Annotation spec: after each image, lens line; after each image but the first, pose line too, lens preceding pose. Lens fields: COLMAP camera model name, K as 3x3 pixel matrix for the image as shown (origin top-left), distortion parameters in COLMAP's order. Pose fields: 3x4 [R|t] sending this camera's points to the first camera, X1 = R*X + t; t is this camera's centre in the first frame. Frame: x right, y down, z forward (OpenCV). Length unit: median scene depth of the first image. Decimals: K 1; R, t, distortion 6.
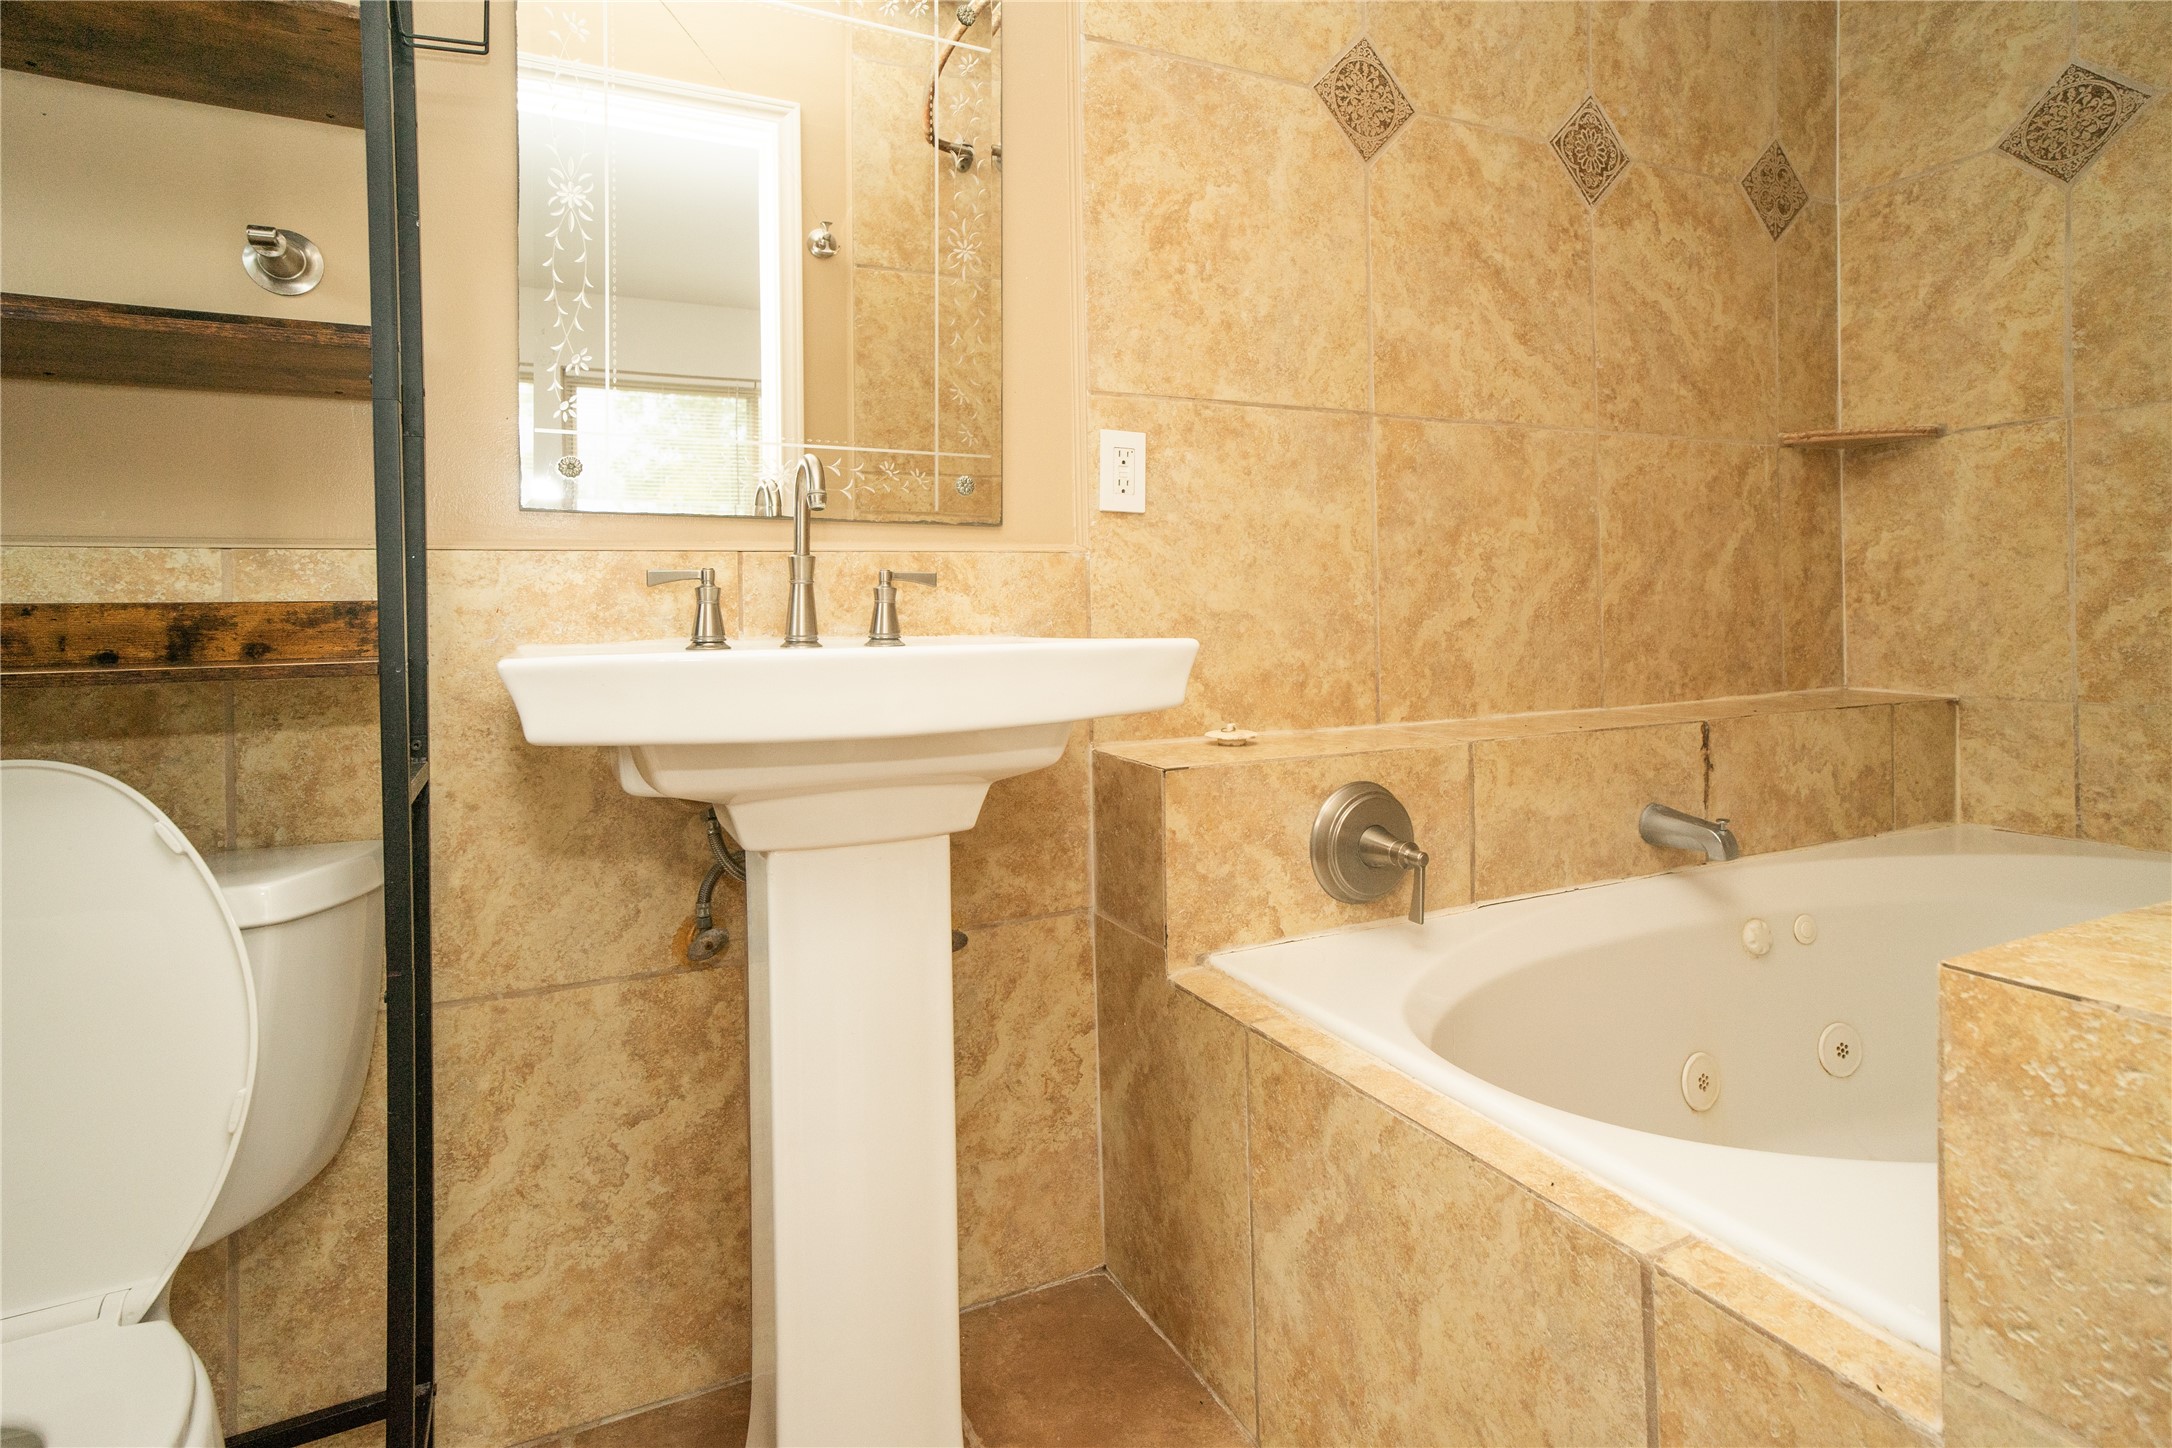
lens RADIAL K [[1097.5, 0, 1085.7], [0, 1097.5, 644.1], [0, 0, 1]] dist [-0.031832, 0.035584]
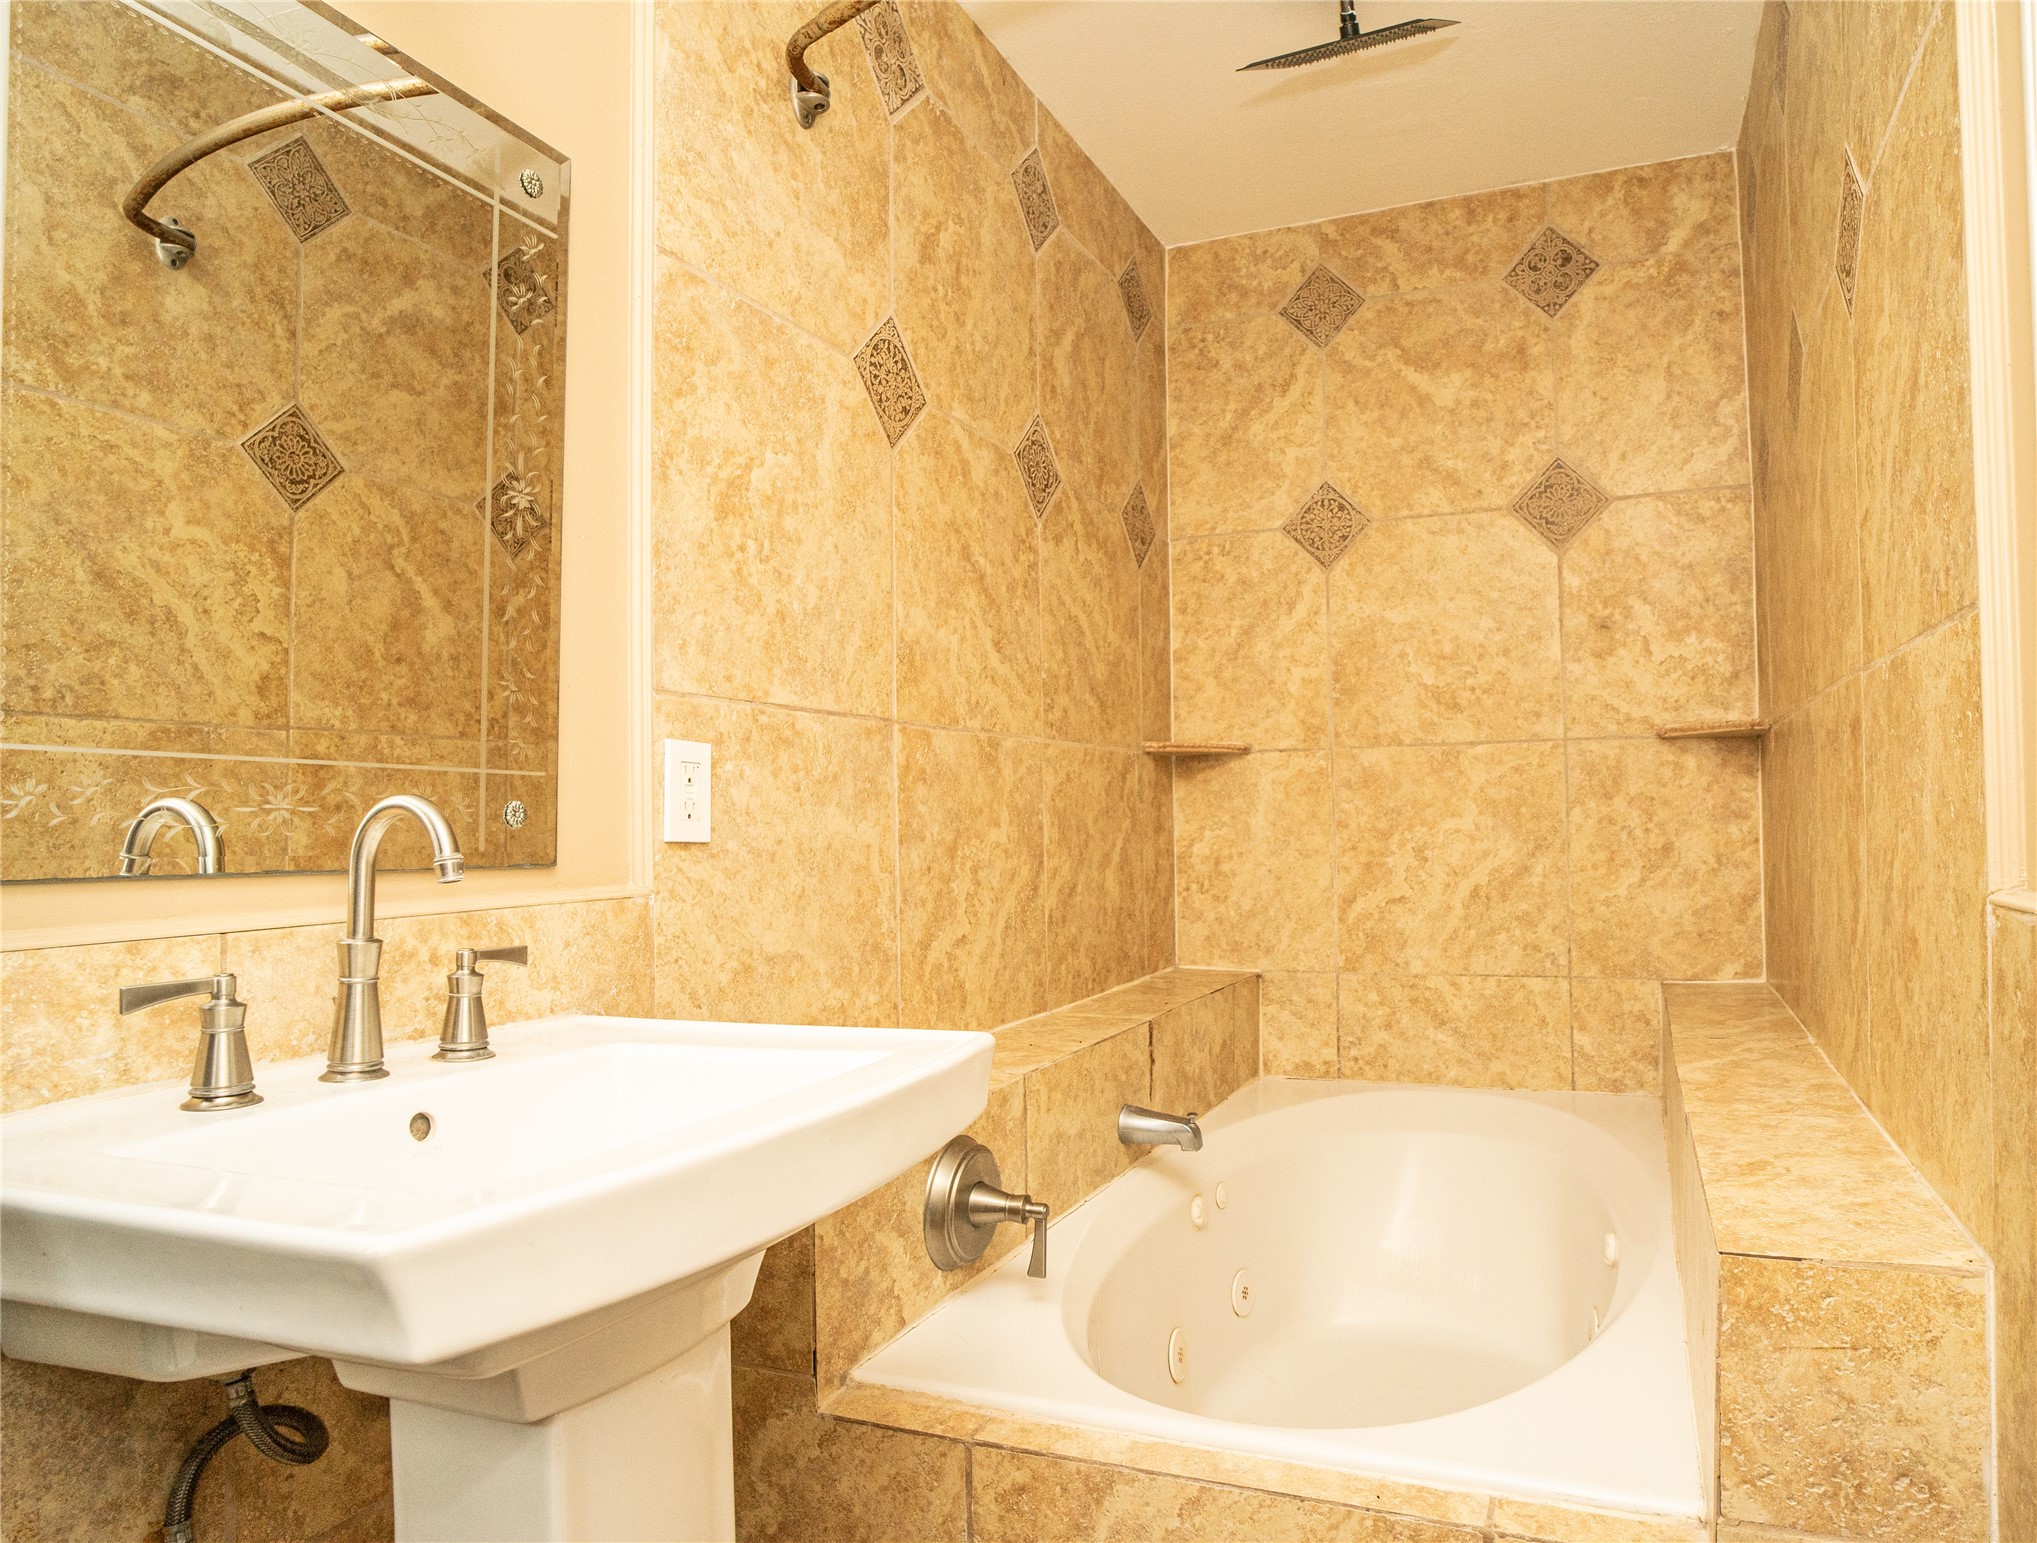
lens RADIAL K [[1305.8, 0, 1049.7], [0, 1305.8, 829.1], [0, 0, 1]] dist [-0.083045, 0.064304]
pose [[0.733326, -0.005525, 0.679855, -0.386144], [0.024412, 0.999536, -0.018209, -0.099137], [-0.679439, 0.029950, 0.733120, 0.121927]]
